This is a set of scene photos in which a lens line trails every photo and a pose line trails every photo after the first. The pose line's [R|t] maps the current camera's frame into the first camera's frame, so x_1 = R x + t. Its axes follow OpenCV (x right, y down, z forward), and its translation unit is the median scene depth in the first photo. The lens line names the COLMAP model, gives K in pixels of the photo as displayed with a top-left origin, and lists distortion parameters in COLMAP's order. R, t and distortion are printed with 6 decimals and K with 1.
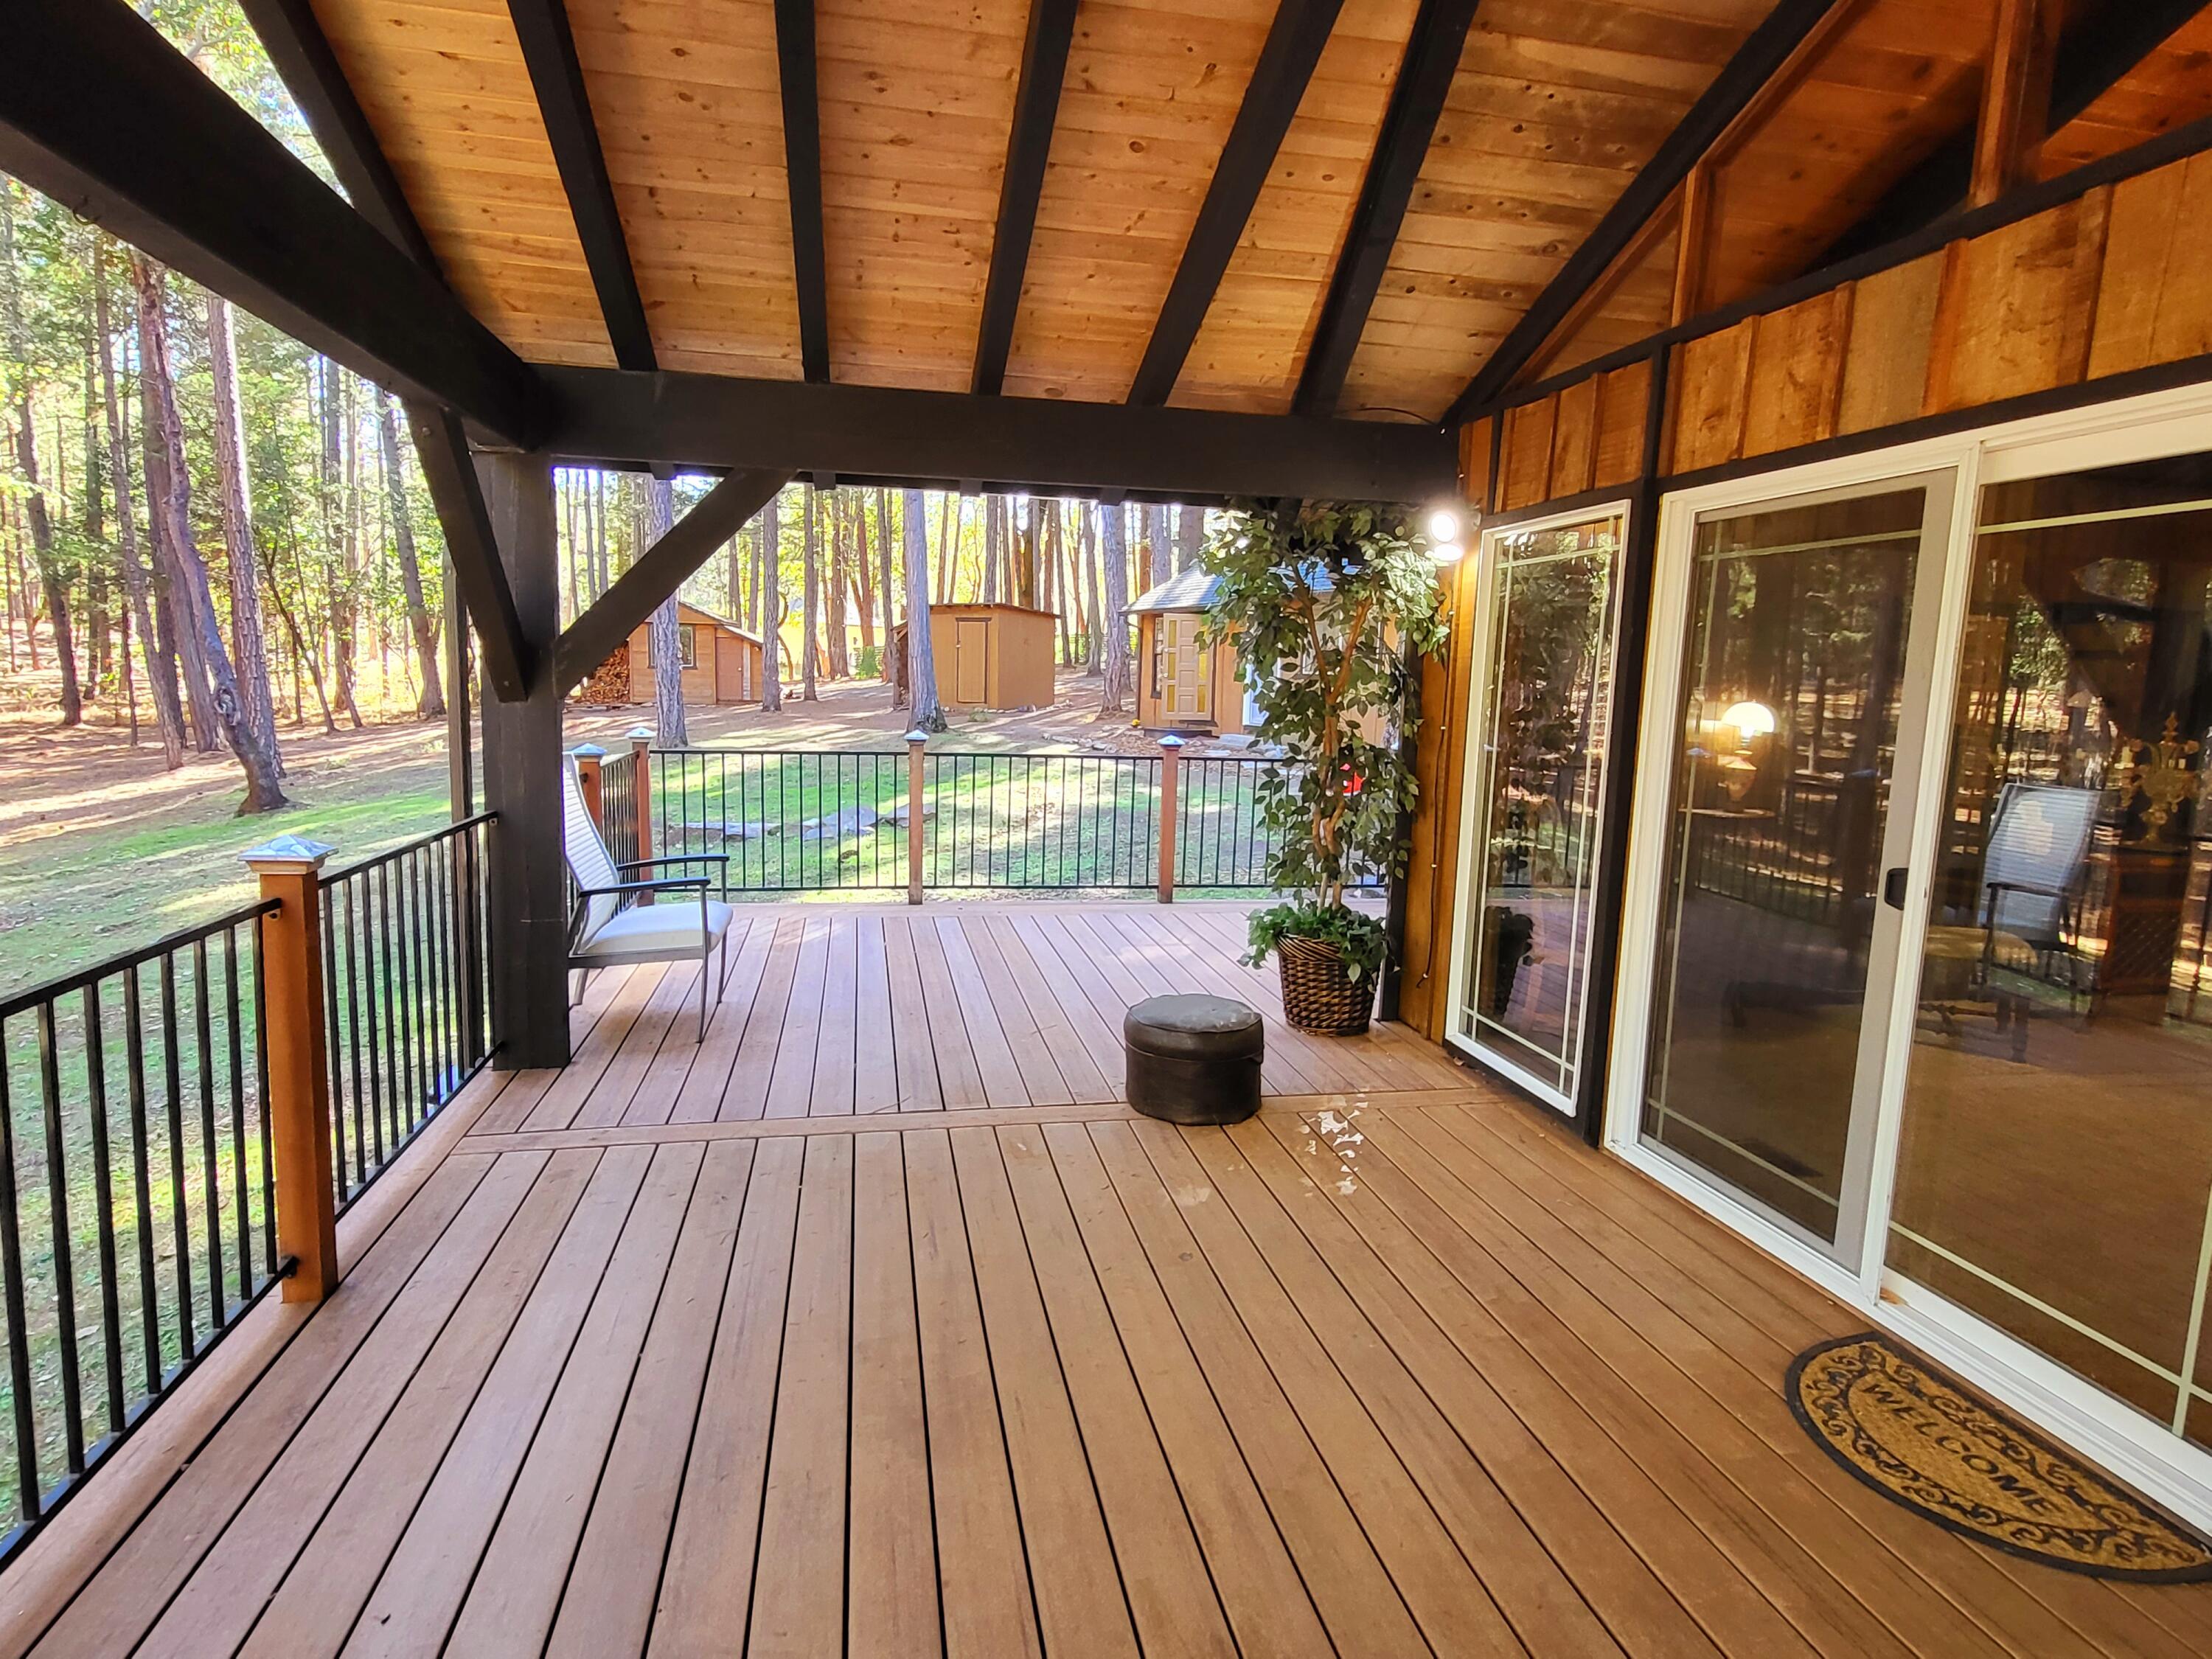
lens RADIAL K [[1187.1, 0, 1100.3], [0, 1187.1, 829.3], [0, 0, 1]] dist [-0.002404, -0.002717]
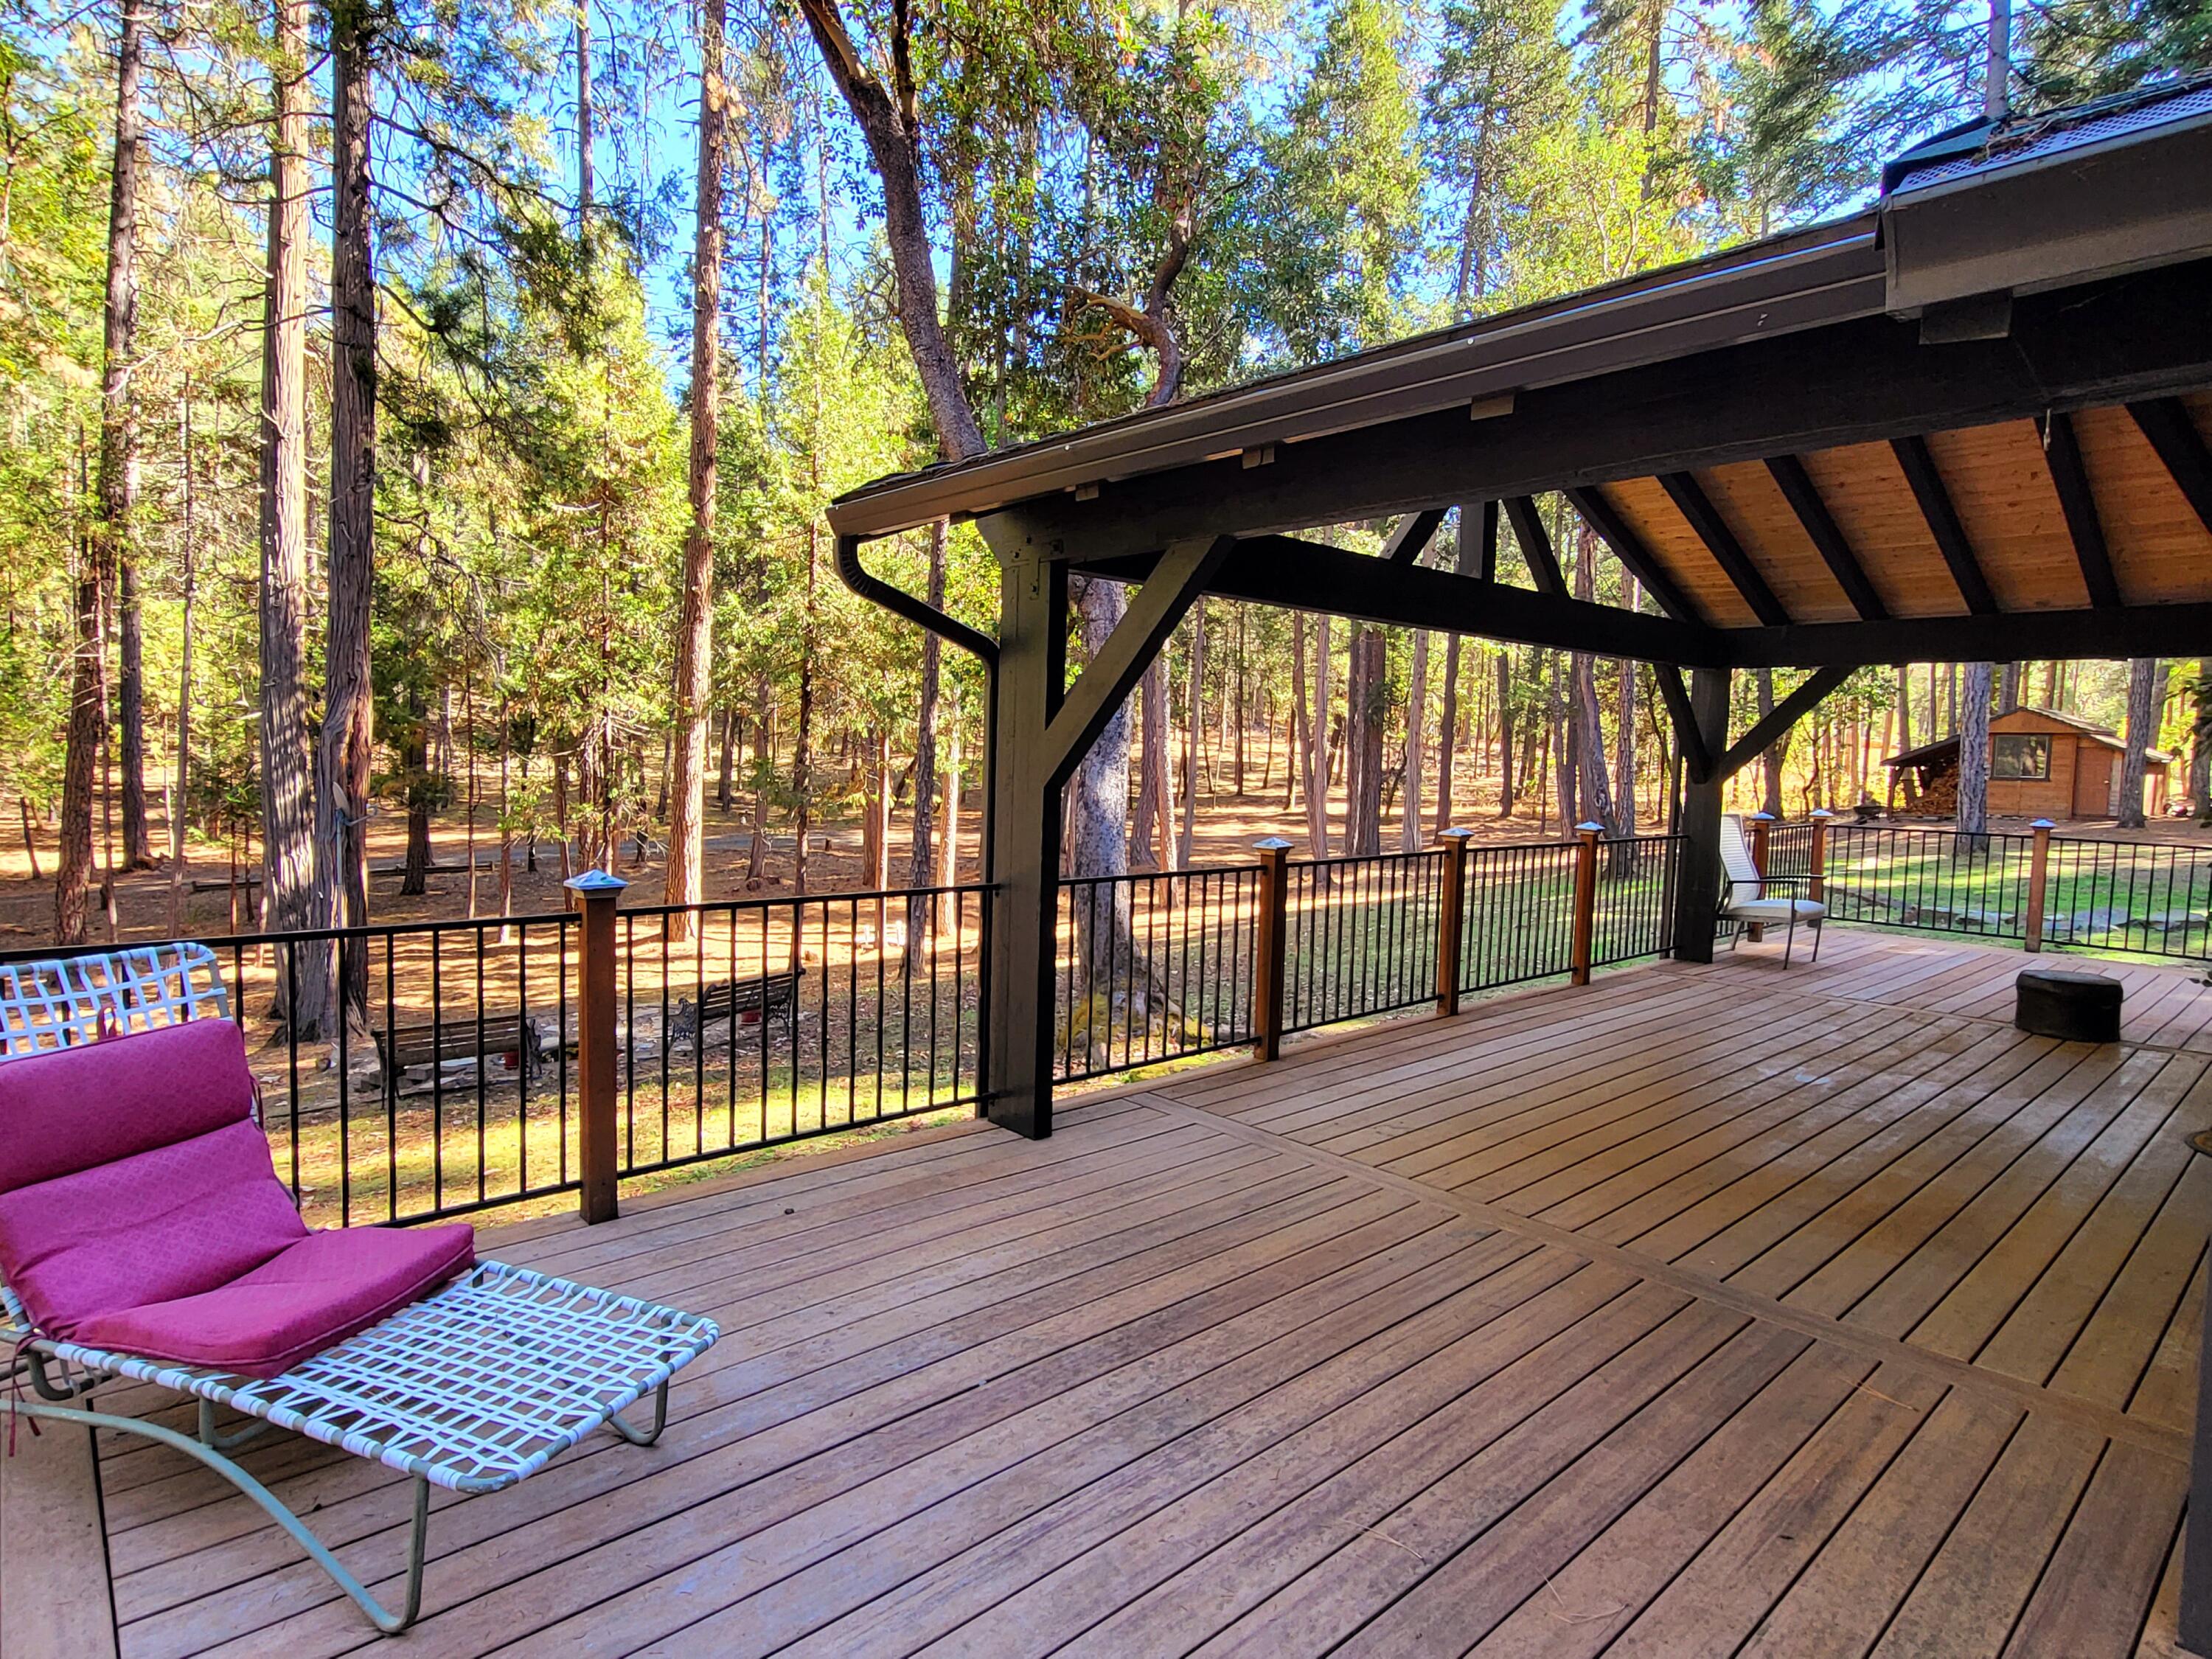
lens RADIAL K [[1187.1, 0, 1100.3], [0, 1187.1, 829.3], [0, 0, 1]] dist [-0.002404, -0.002717]
pose [[0.505837, 0.042867, -0.861563, 0.070992], [-0.122903, 0.992157, -0.022793, 0.013814], [0.853829, 0.117418, 0.507138, -0.087529]]
